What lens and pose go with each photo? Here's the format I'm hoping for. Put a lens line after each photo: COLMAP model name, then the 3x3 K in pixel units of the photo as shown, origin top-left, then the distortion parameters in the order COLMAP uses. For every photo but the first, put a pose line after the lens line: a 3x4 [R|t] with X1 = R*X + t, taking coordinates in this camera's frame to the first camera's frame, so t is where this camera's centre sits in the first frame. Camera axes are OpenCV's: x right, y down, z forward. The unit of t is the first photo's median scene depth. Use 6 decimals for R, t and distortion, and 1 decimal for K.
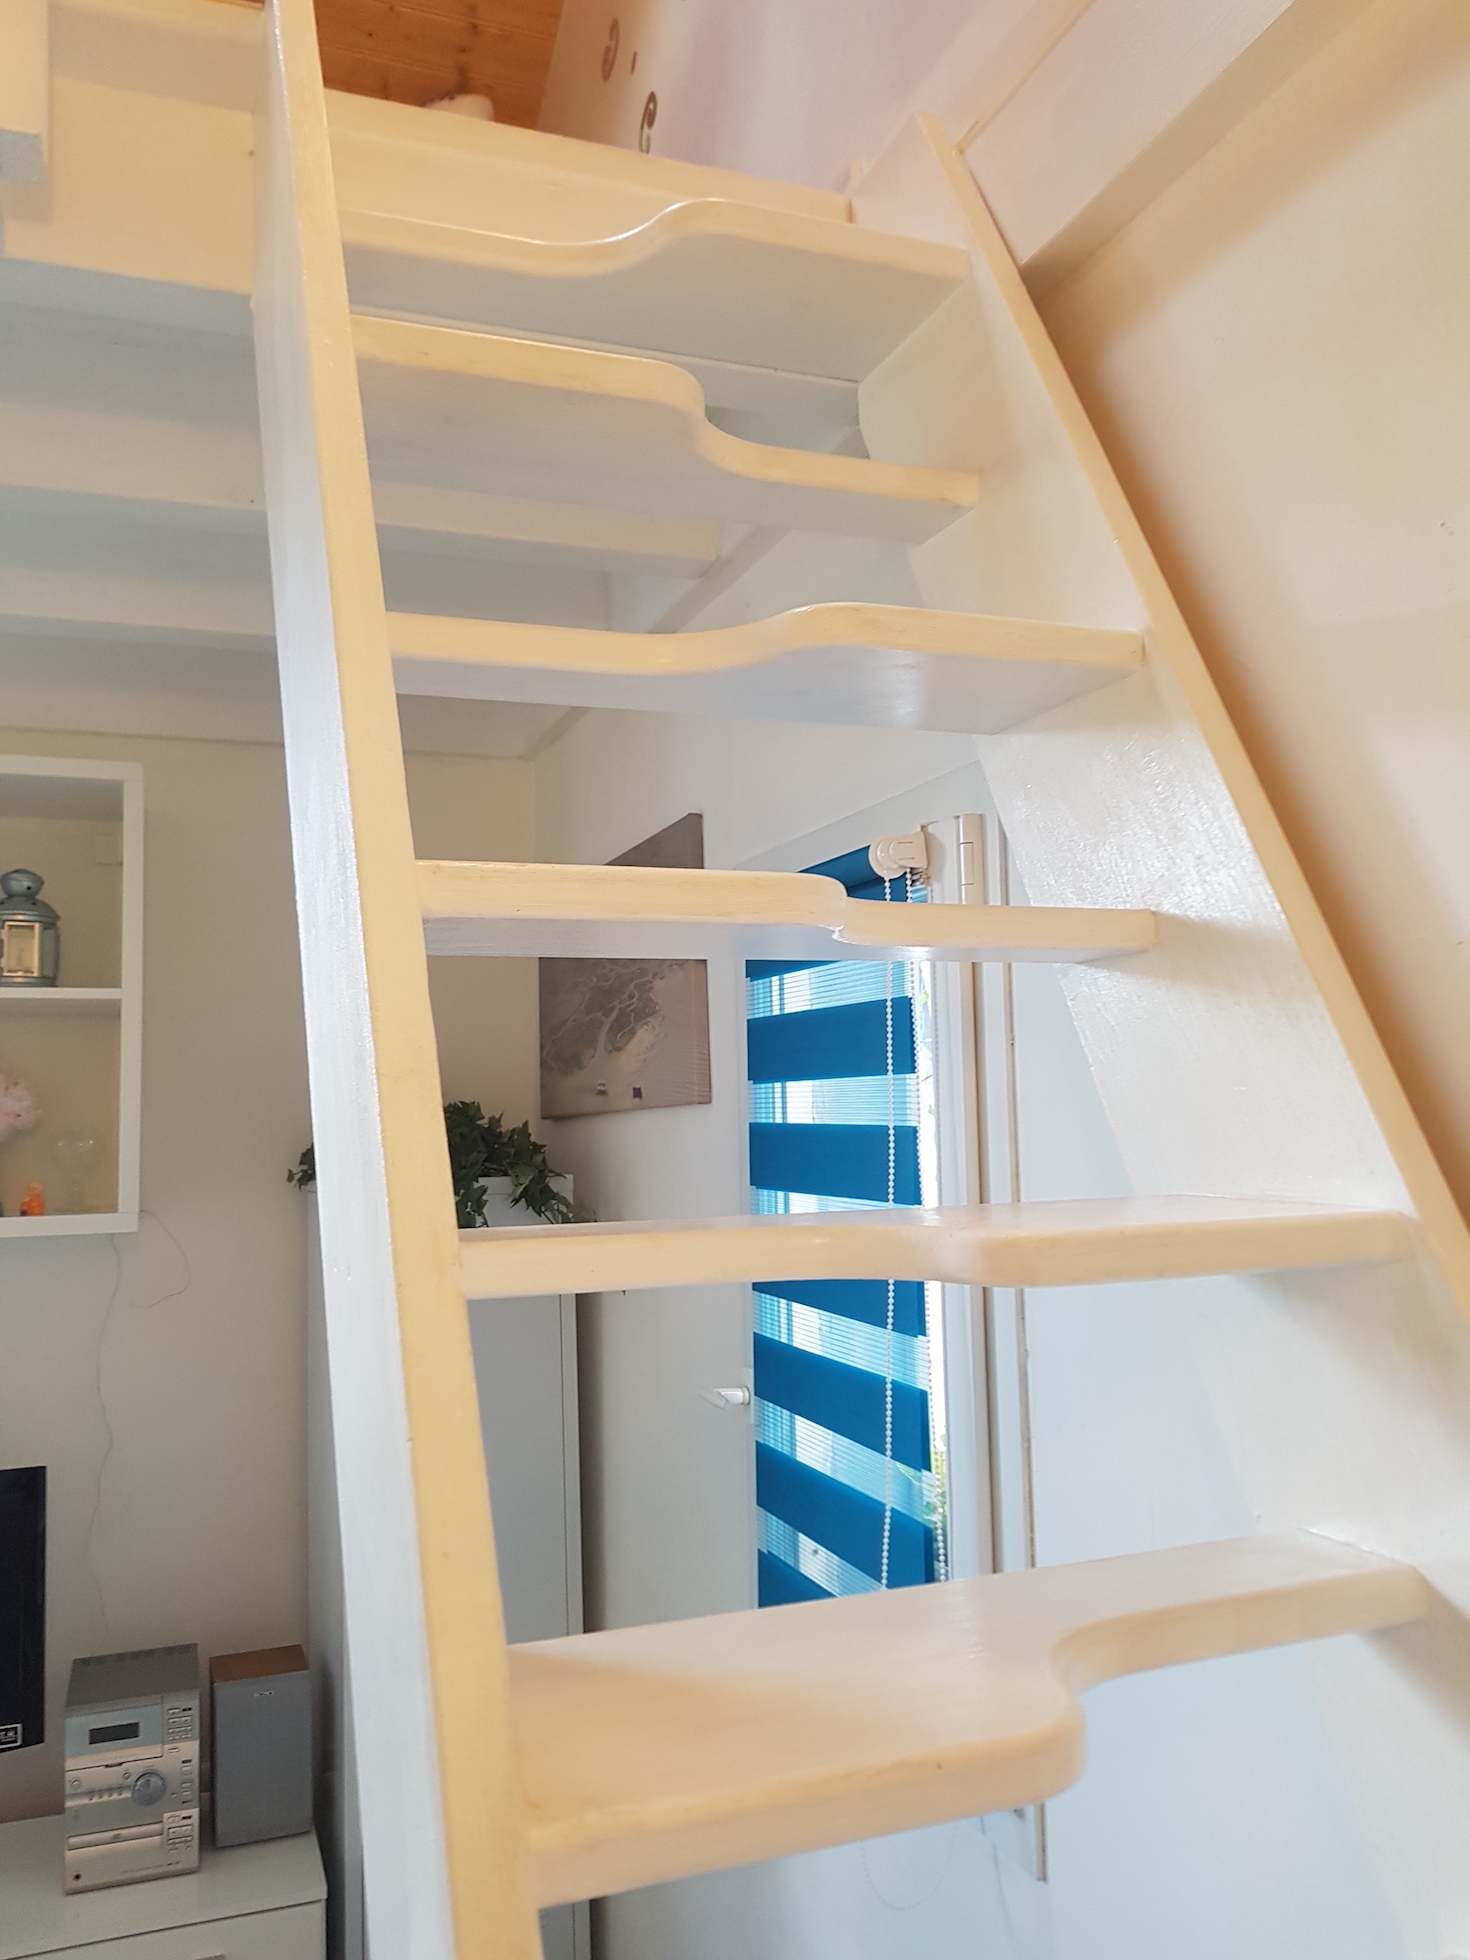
lens RADIAL K [[1536.3, 0, 720.6], [0, 1536.3, 972.6], [0, 0, 1]] dist [-0.006053, 0.005044]
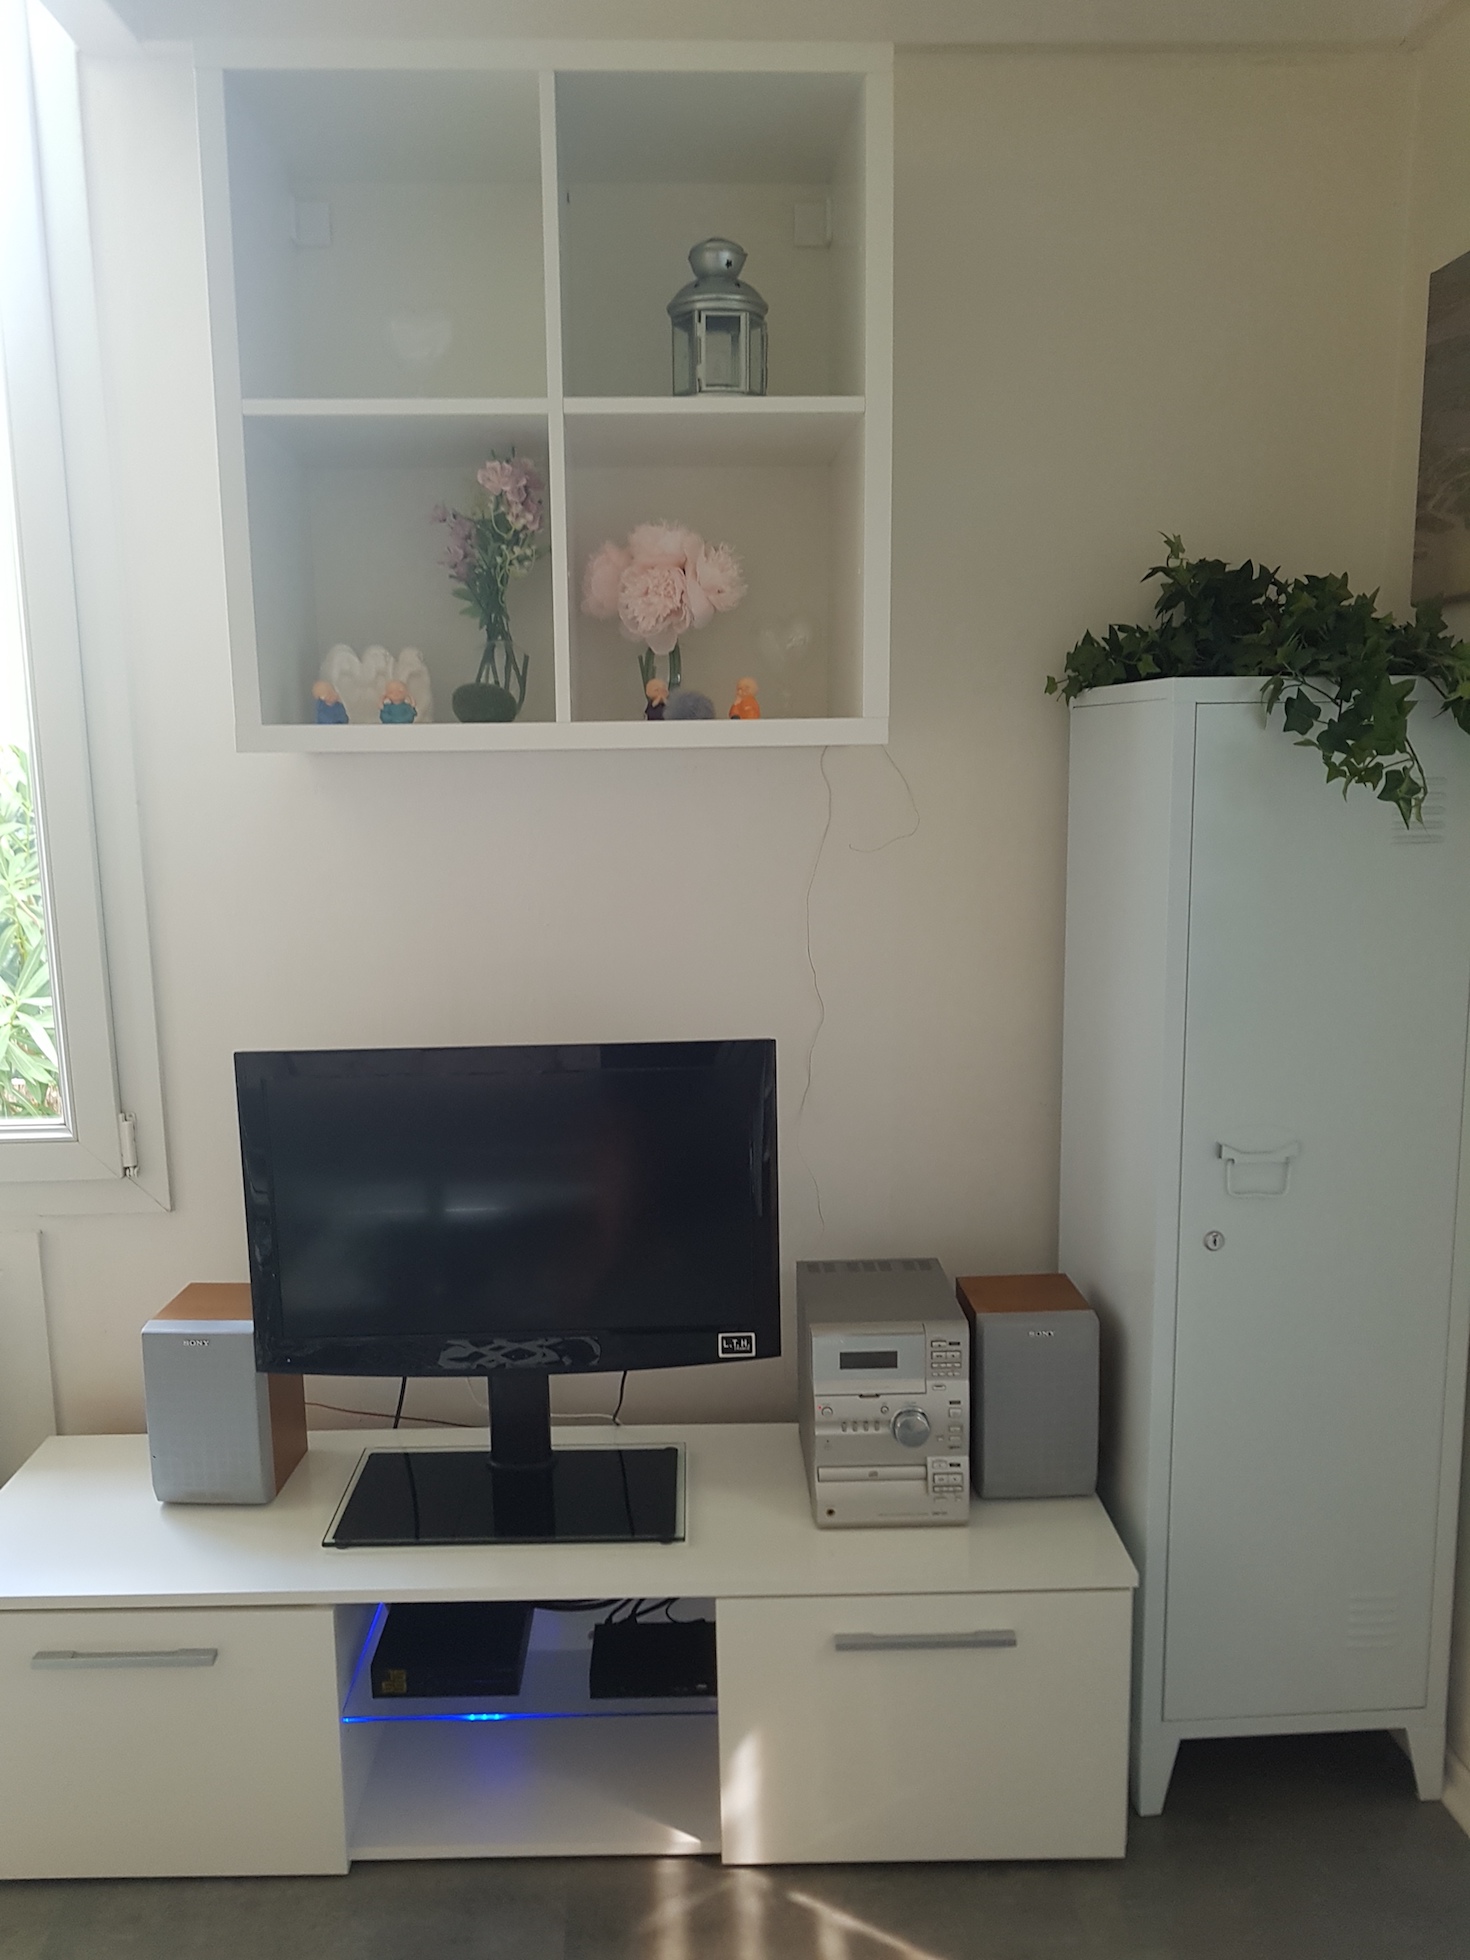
lens RADIAL K [[1536.3, 0, 742.5], [0, 1536.3, 979.8], [0, 0, 1]] dist [-0.006053, 0.005044]
pose [[0.954113, 0.059923, -0.293391, -0.230615], [0.017655, 0.966812, 0.254878, 0.092179], [0.298927, -0.248362, 0.921390, 0.278603]]
